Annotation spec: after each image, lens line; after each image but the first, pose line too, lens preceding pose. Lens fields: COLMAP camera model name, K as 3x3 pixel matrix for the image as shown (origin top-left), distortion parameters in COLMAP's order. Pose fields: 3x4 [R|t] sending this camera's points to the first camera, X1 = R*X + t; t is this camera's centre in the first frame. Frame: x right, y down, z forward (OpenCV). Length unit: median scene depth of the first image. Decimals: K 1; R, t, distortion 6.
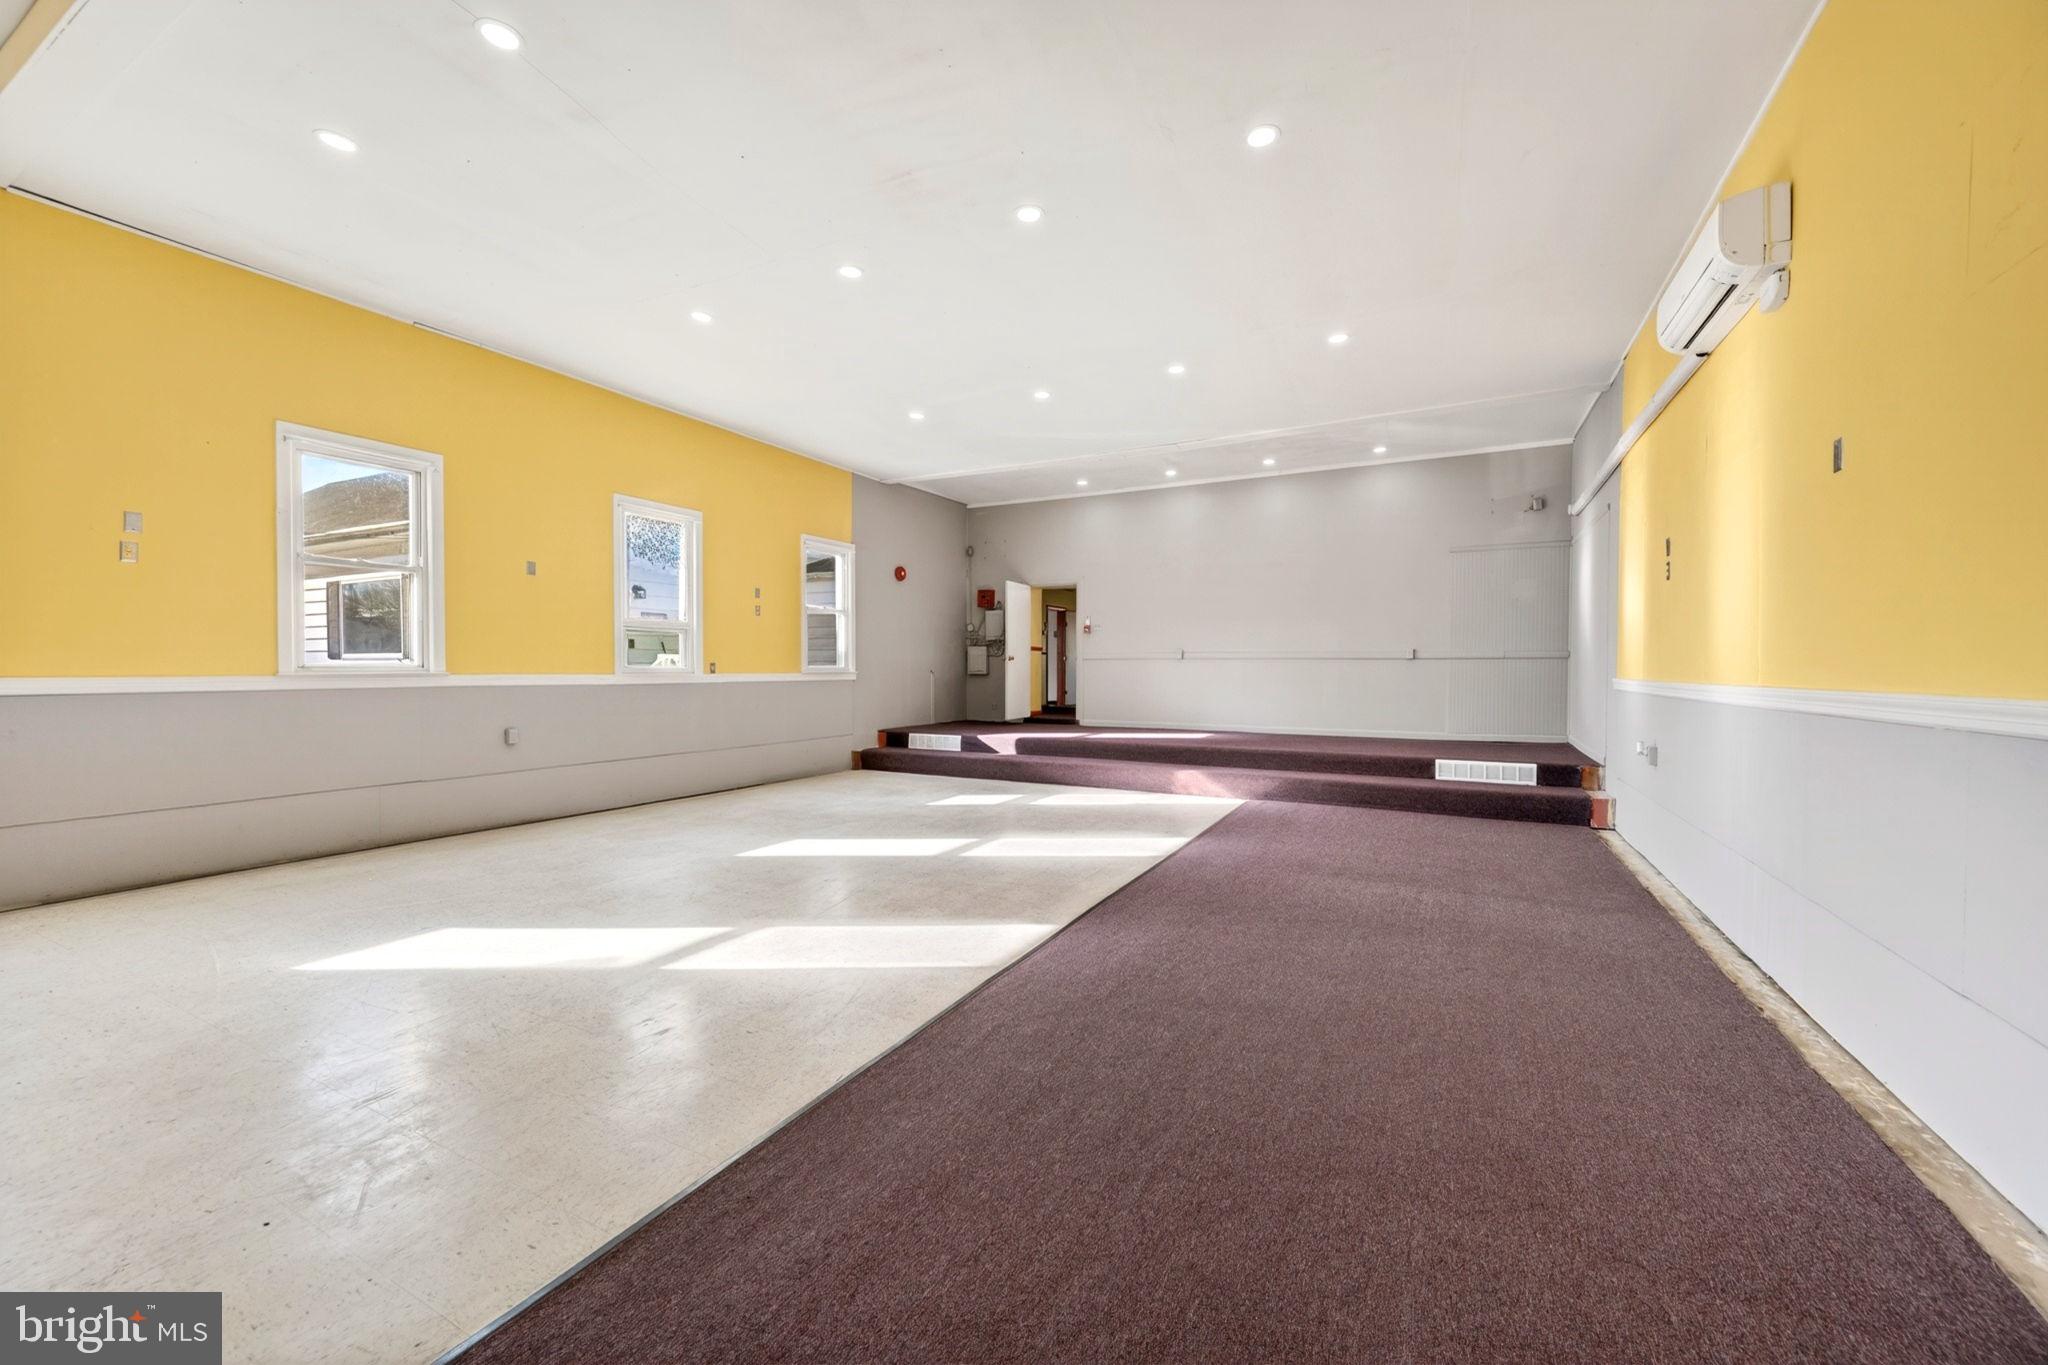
lens RADIAL K [[799.1, 0, 1022.1], [0, 799.1, 679.5], [0, 0, 1]] dist [0.000231, -0.000181]
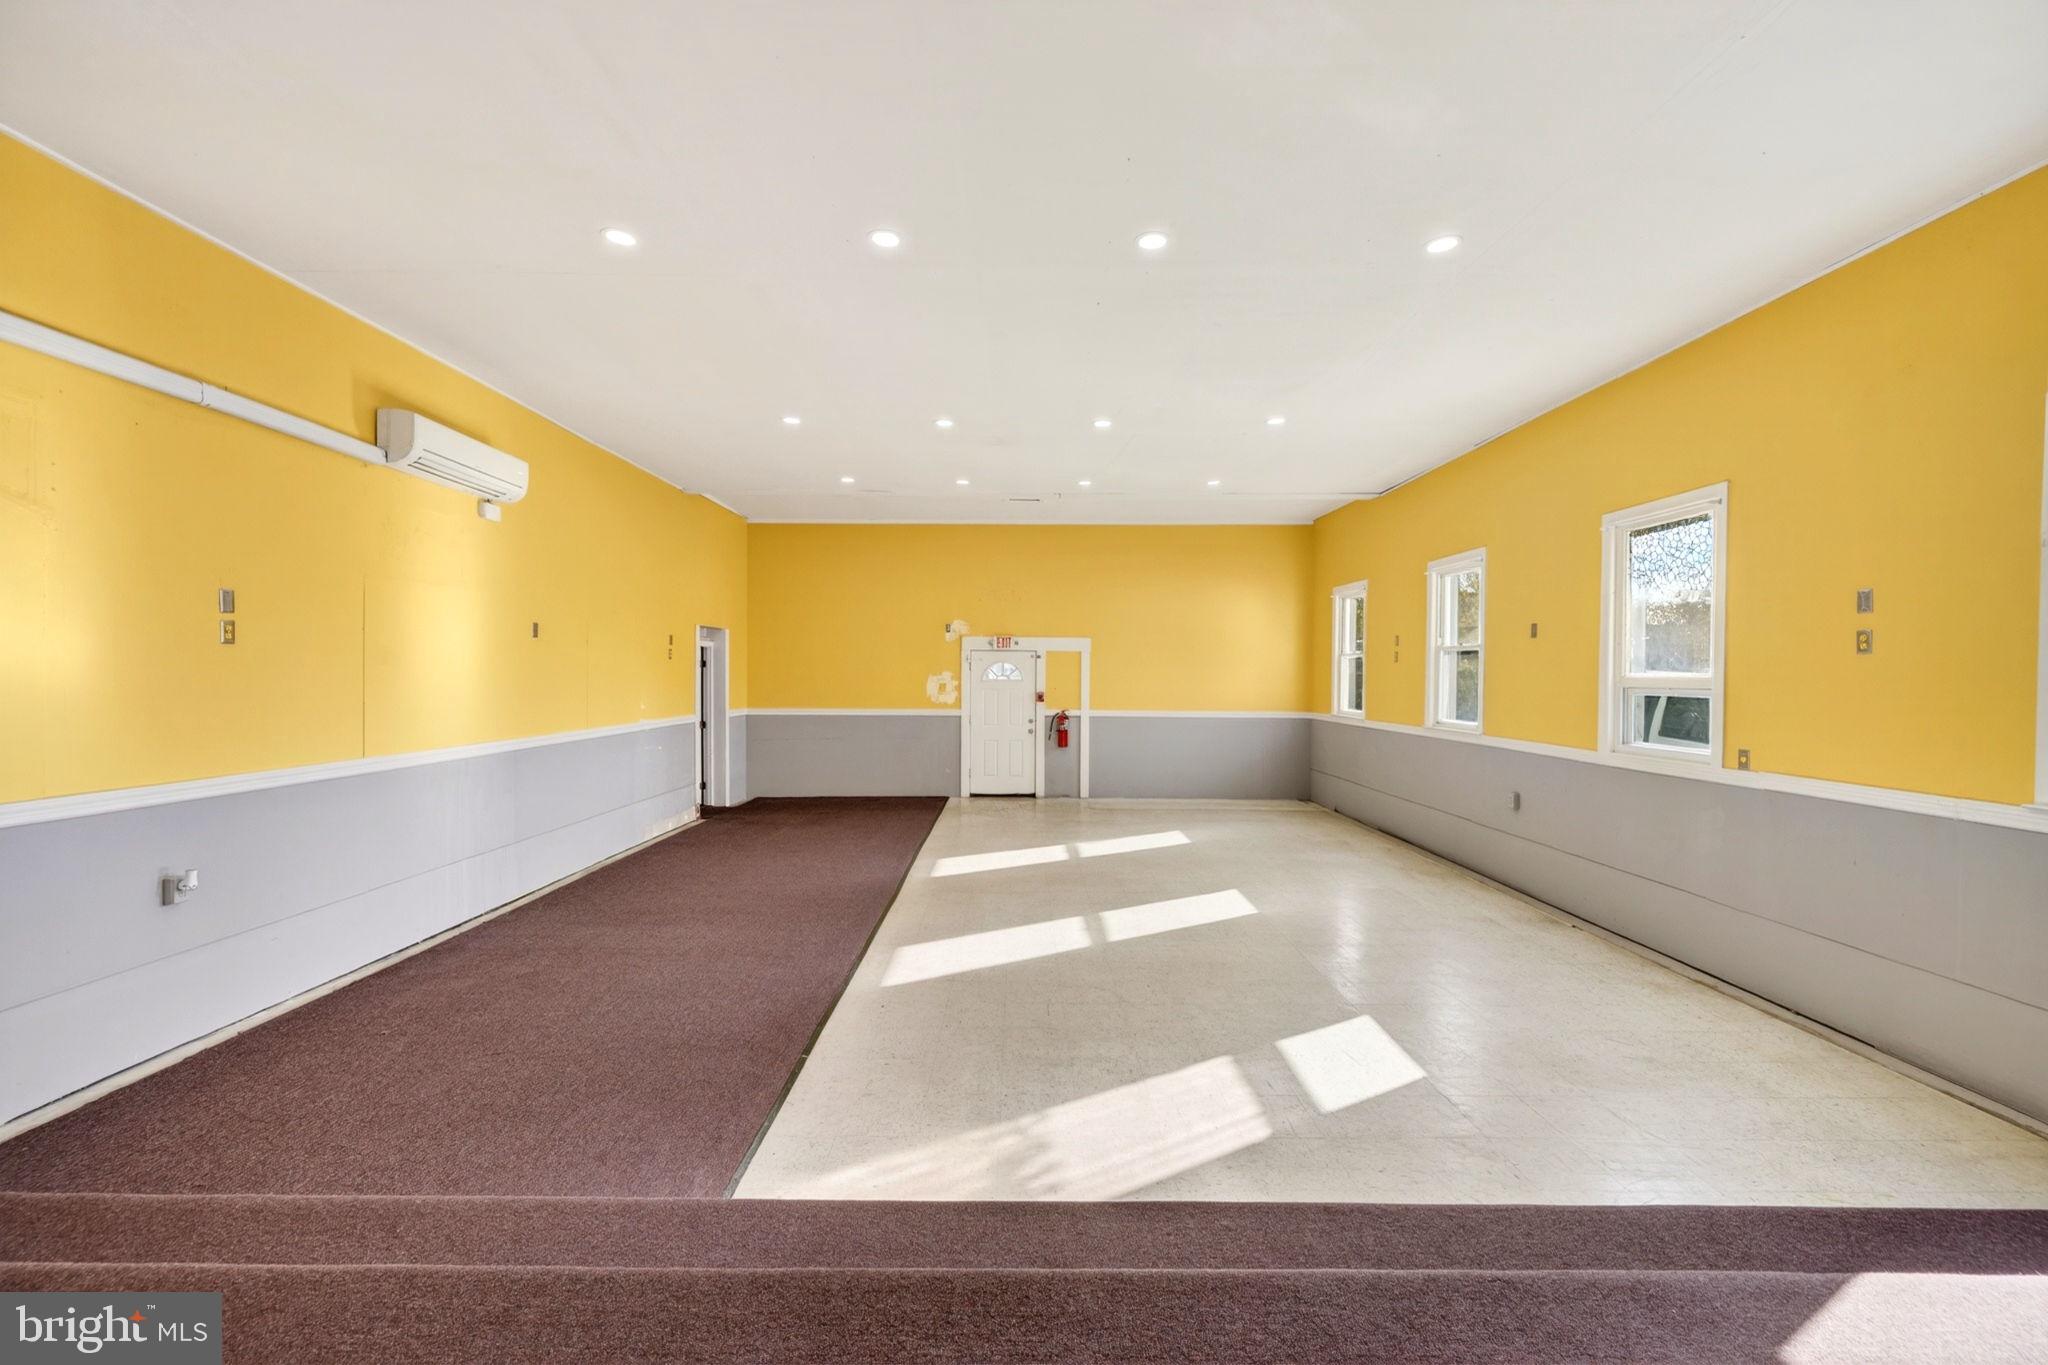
lens RADIAL K [[799.1, 0, 1022.1], [0, 799.1, 679.5], [0, 0, 1]] dist [0.000231, -0.000181]
pose [[-0.889581, -0.003199, -0.456767, 0.375247], [-0.013162, 0.999740, 0.018634, -0.091003], [0.456588, 0.022589, -0.889391, 1.584491]]
